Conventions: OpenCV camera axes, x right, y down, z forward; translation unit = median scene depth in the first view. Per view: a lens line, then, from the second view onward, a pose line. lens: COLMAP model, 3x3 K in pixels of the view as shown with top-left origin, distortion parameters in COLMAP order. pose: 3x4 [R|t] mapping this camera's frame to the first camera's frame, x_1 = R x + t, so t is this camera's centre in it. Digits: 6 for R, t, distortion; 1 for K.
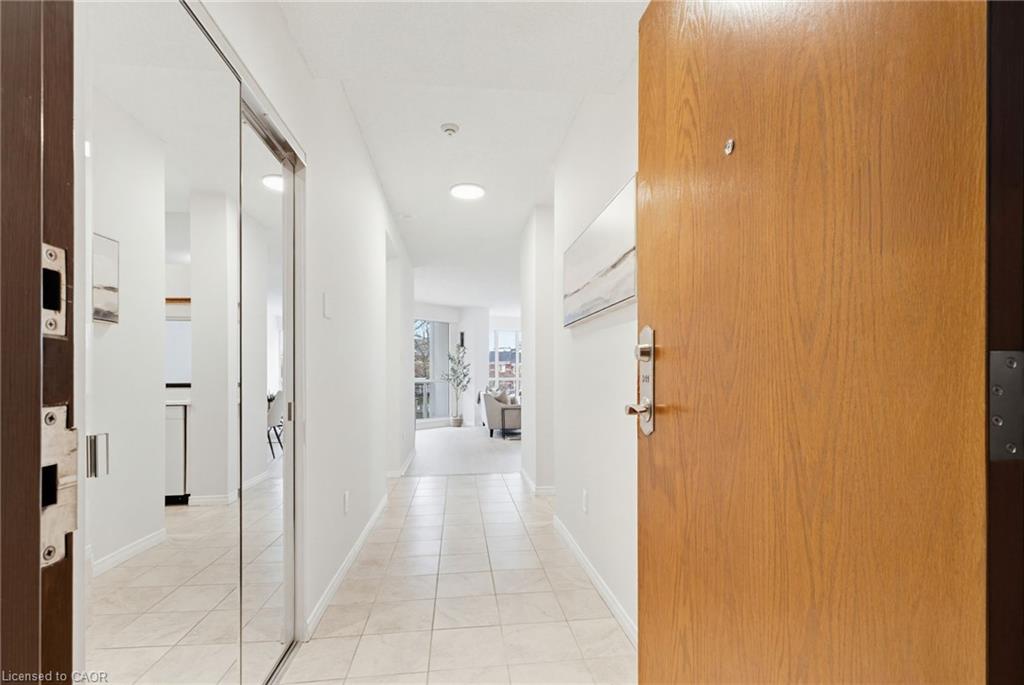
lens RADIAL K [[477.0, 0, 512.5], [0, 477.0, 371.5], [0, 0, 1]] dist [0.000991, 0.000207]
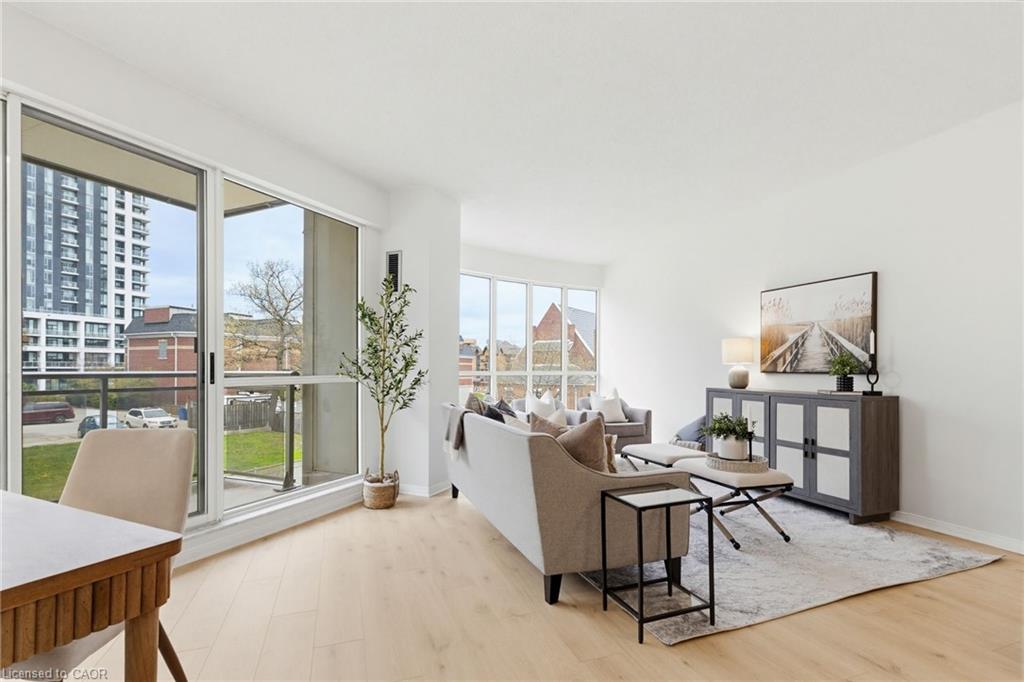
lens RADIAL K [[477.0, 0, 512.5], [0, 477.0, 370.0], [0, 0, 1]] dist [0.000991, 0.000207]
pose [[0.973593, 0.004398, 0.228248, -0.104503], [-0.006805, 0.999929, 0.009760, 0.008019], [-0.228189, -0.011055, 0.973554, 0.633123]]
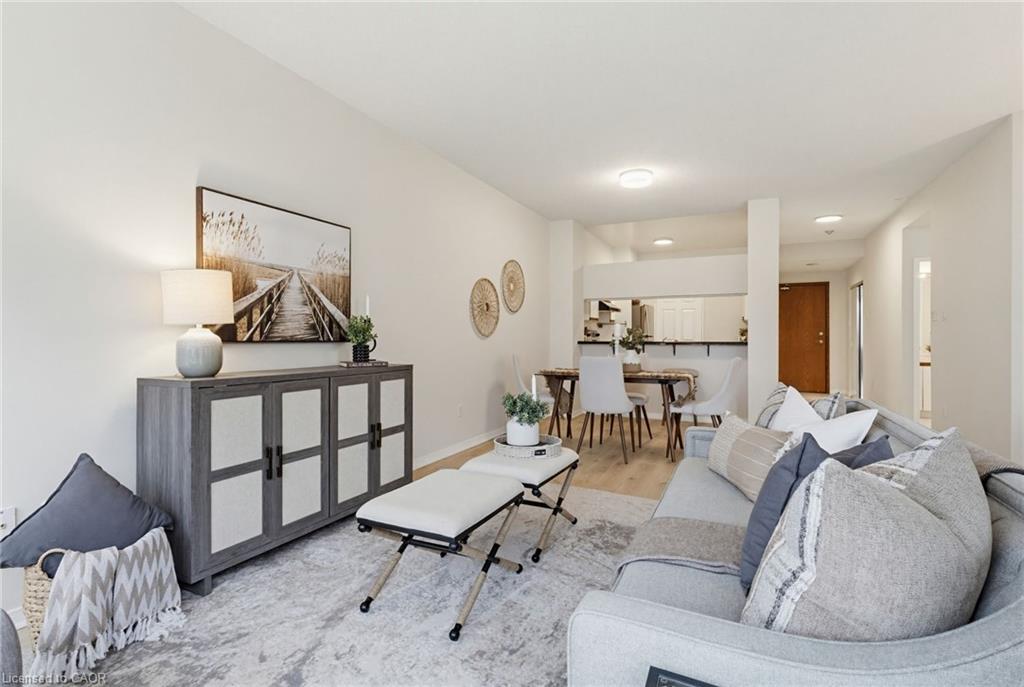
lens RADIAL K [[478.1, 0, 511.4], [0, 478.1, 337.7], [0, 0, 1]] dist [-0.000264, -0.000028]
pose [[-0.840828, 0.000748, 0.541302, -0.029729], [-0.002088, 0.999987, -0.004626, 0.011301], [-0.541299, -0.005020, -0.840815, 1.113399]]
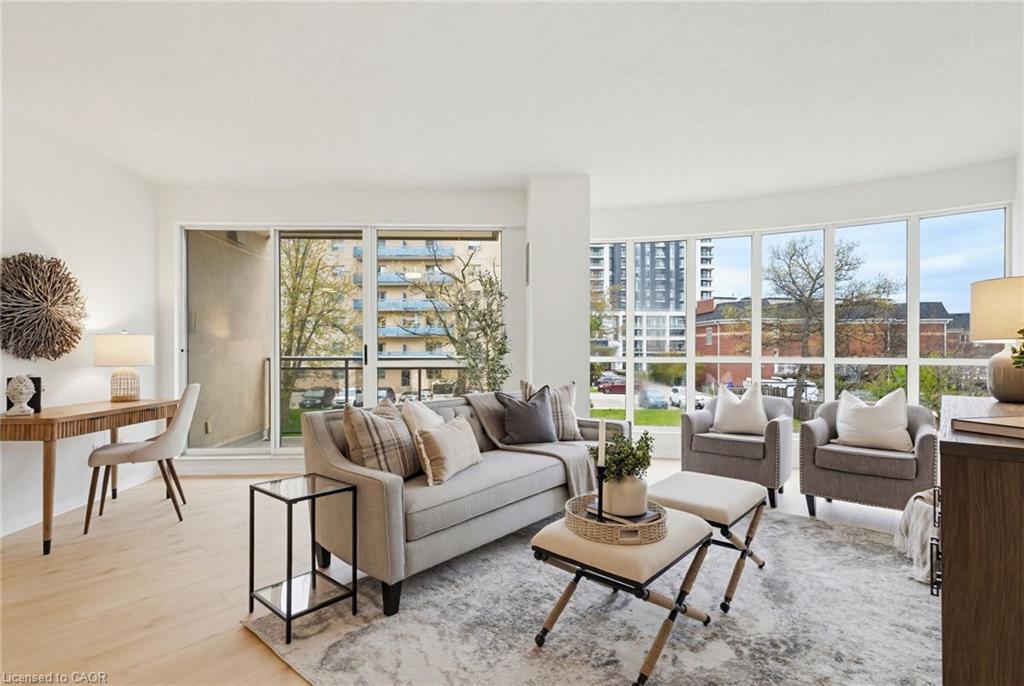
lens RADIAL K [[489.2, 0, 512.0], [0, 489.2, 343.0], [0, 0, 1]] dist [-0.003362, -0.000516]
pose [[0.670010, -0.013879, -0.742222, 0.210526], [0.006154, 0.999895, -0.013142, 0.006979], [0.742326, 0.004237, 0.670025, 0.746153]]
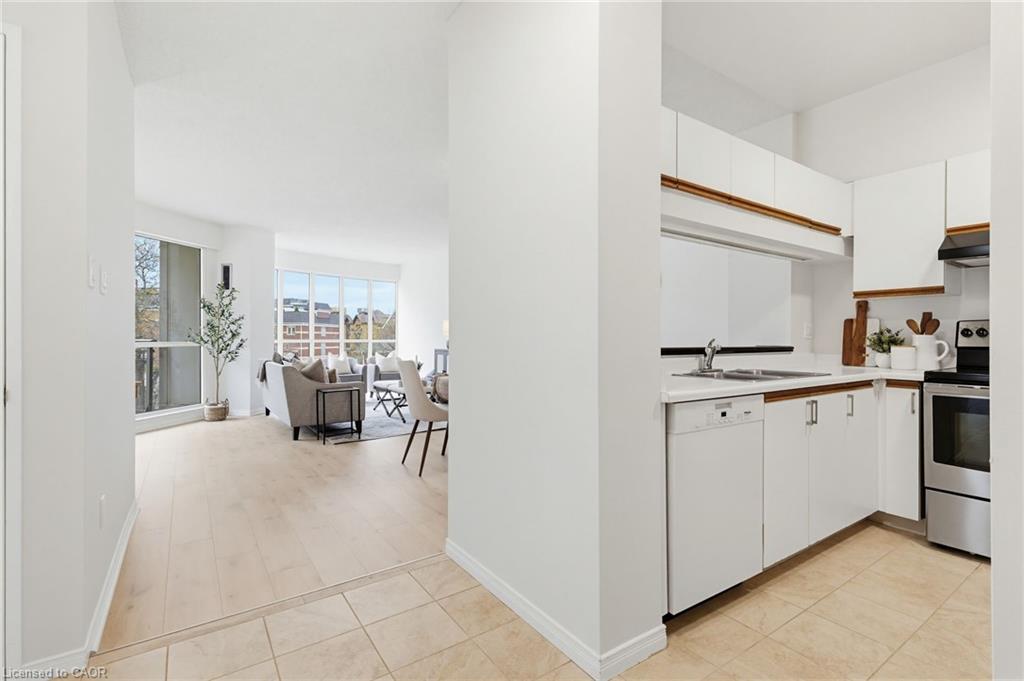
lens RADIAL K [[474.5, 0, 514.5], [0, 474.5, 337.2], [0, 0, 1]] dist [0.003597, 0.000616]
pose [[0.882588, 0.004156, 0.470129, -0.068662], [-0.006999, 0.999966, 0.004300, 0.005437], [-0.470095, -0.007086, 0.882587, 0.299667]]
